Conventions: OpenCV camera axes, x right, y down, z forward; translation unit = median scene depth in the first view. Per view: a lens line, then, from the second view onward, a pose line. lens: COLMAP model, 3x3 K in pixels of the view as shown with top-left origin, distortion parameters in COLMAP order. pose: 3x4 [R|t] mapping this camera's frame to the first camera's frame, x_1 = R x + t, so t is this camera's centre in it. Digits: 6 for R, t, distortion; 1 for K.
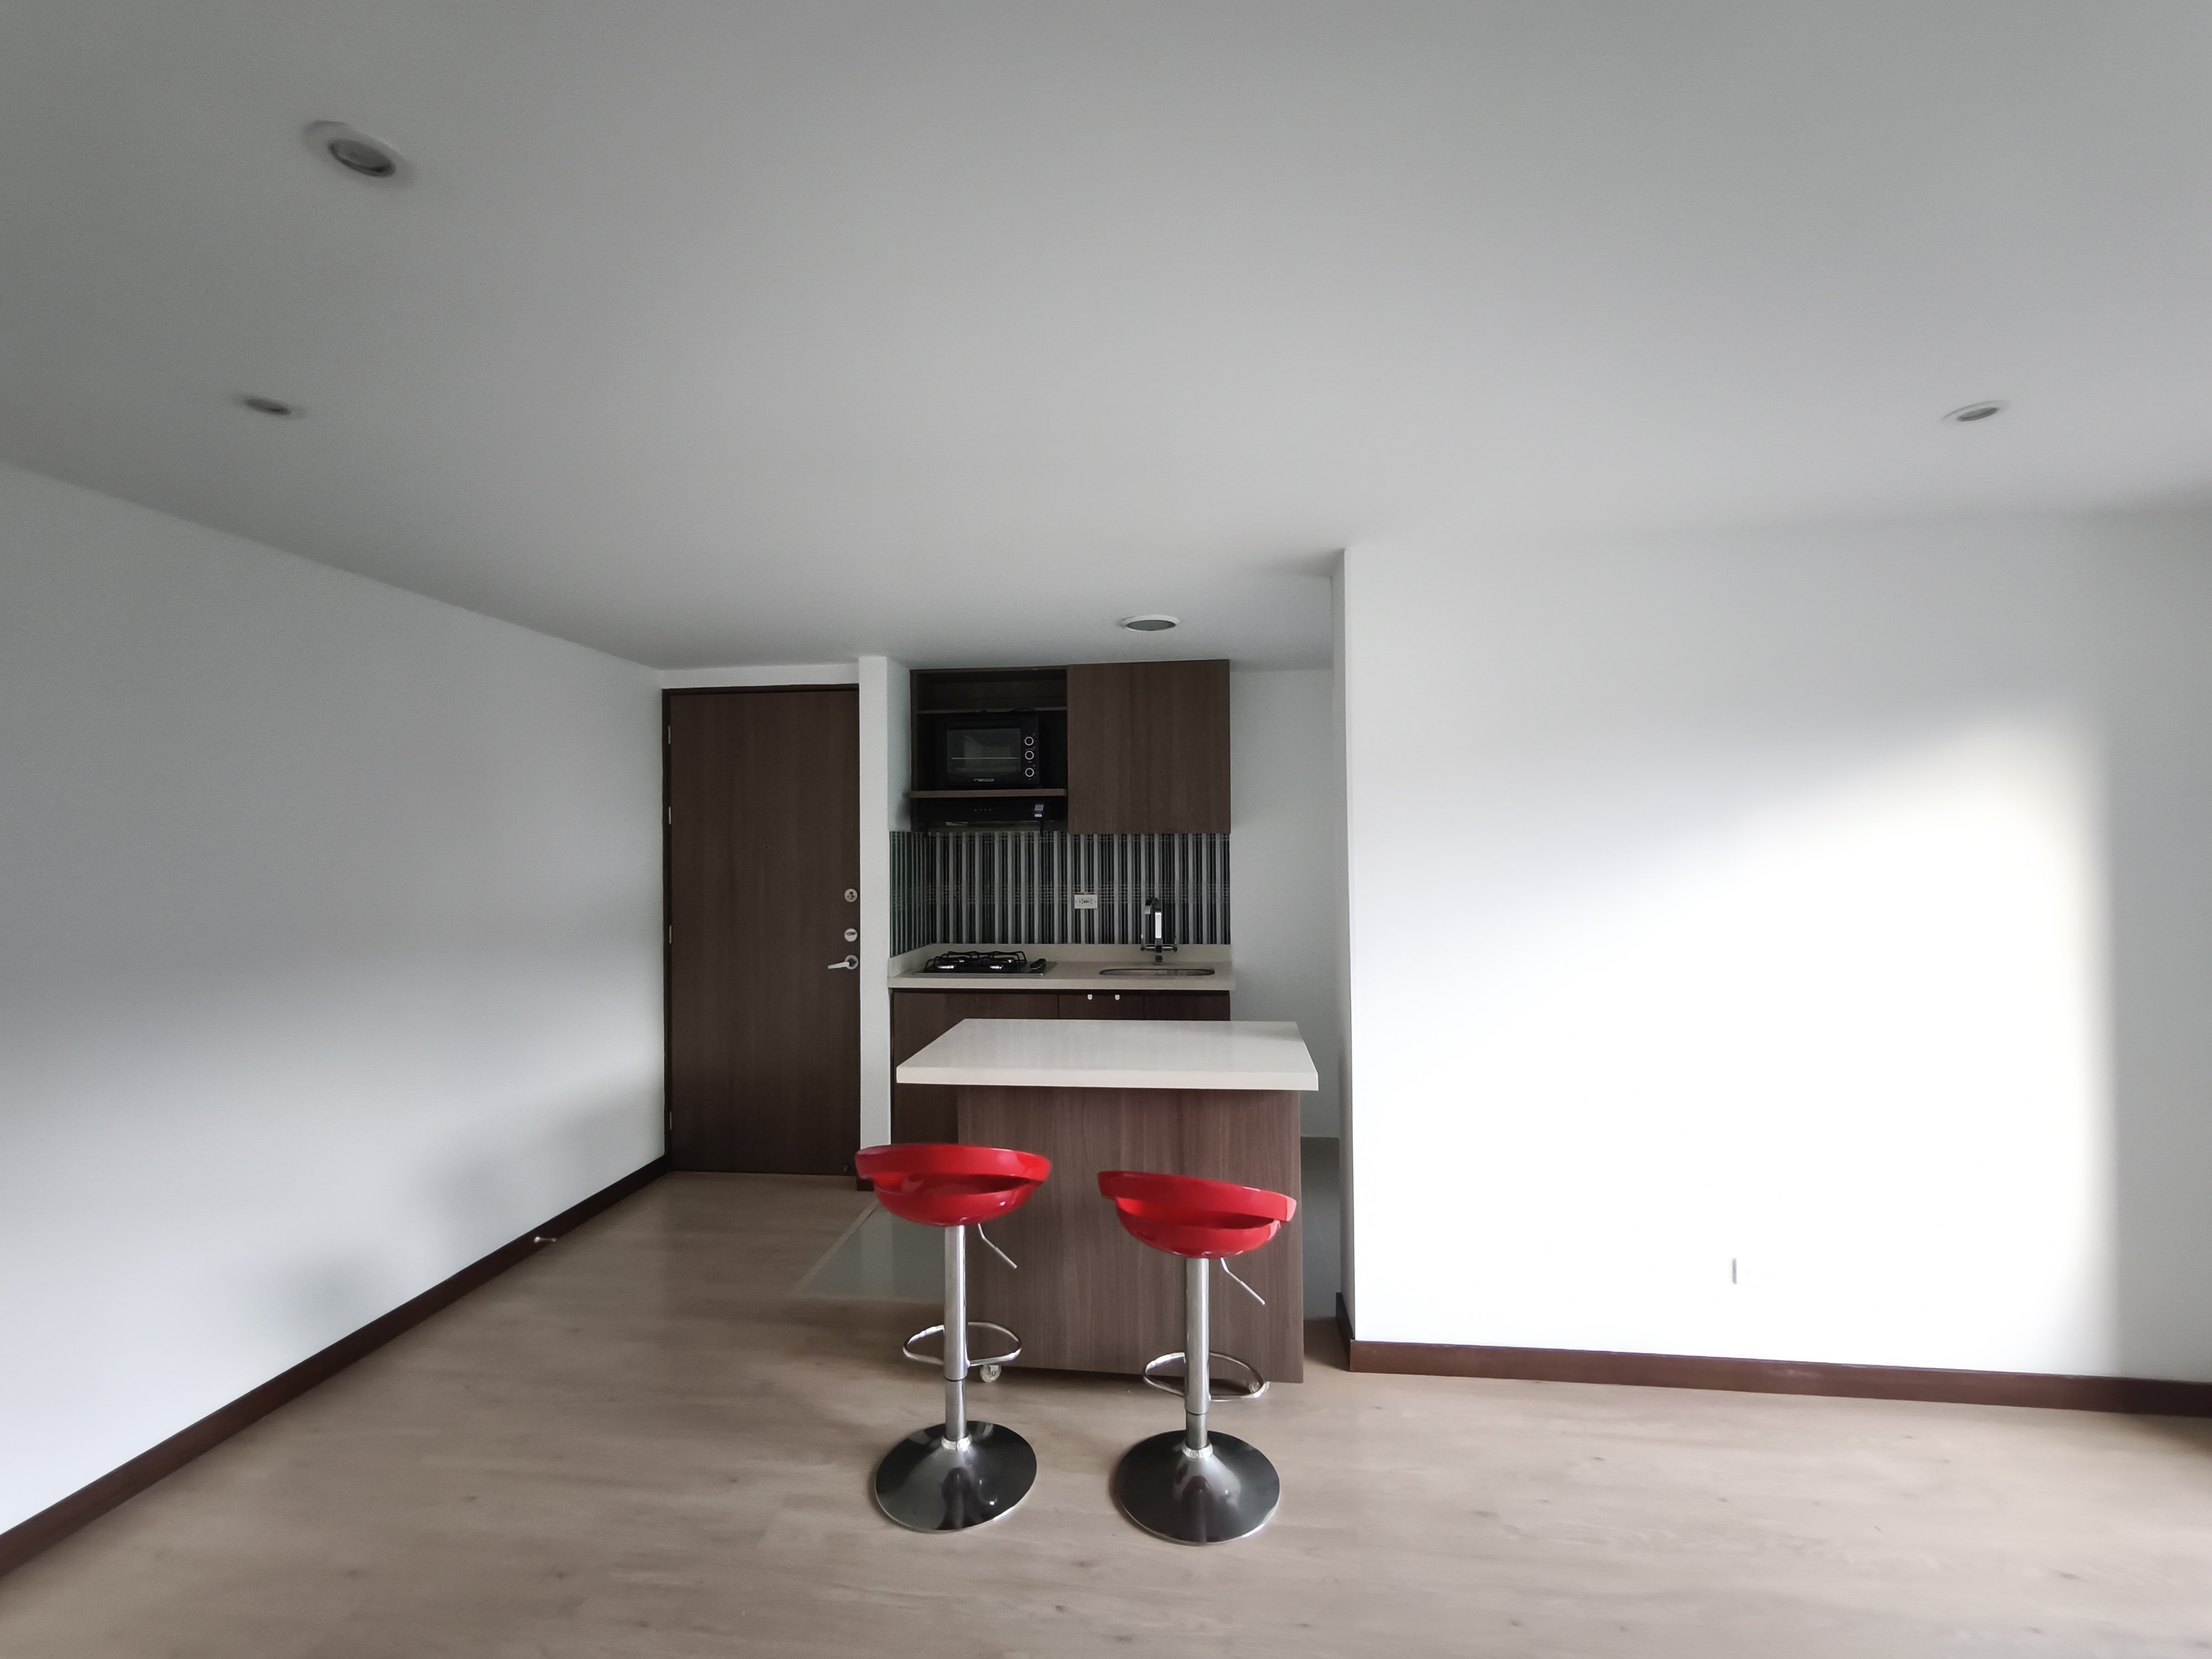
lens RADIAL K [[931.8, 0, 1095.6], [0, 931.8, 842.4], [0, 0, 1]] dist [-0.003462, 0.000427]
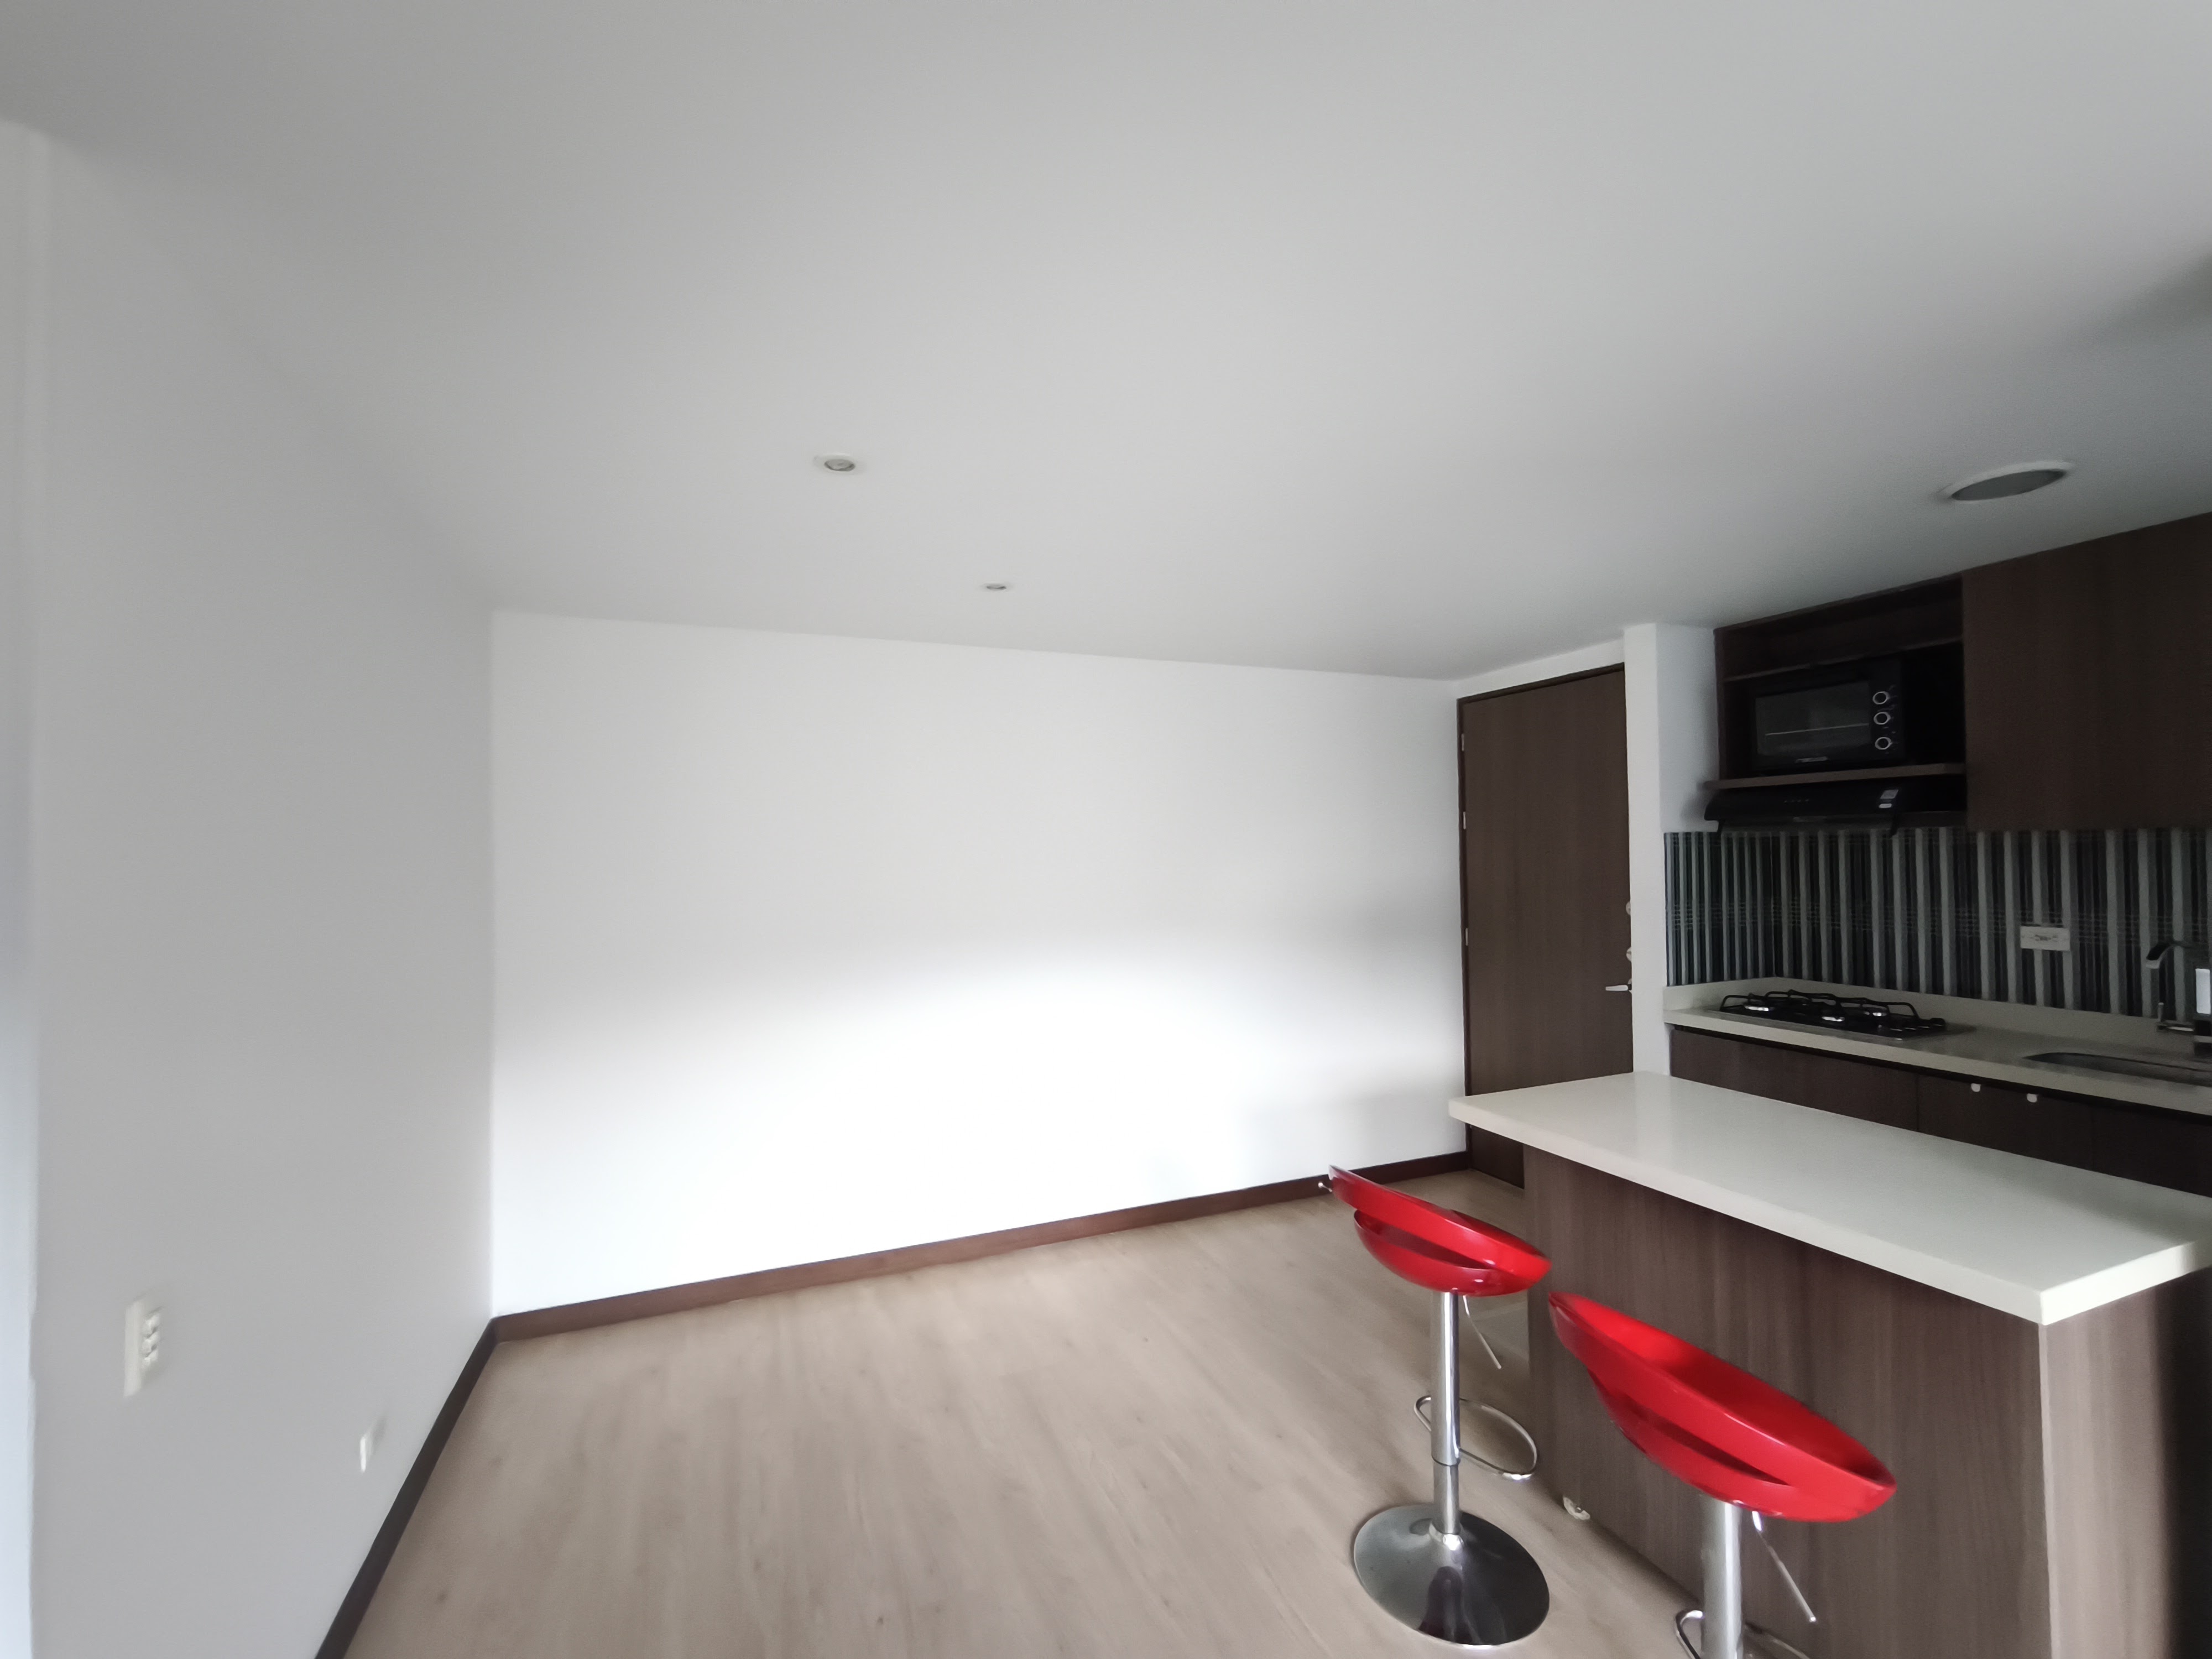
lens RADIAL K [[931.8, 0, 1095.4], [0, 931.8, 831.2], [0, 0, 1]] dist [-0.003462, 0.000427]
pose [[0.462402, -0.019668, -0.886452, 0.265276], [0.014008, 0.999791, -0.014876, -0.007951], [0.886560, -0.005539, 0.462581, 0.162108]]
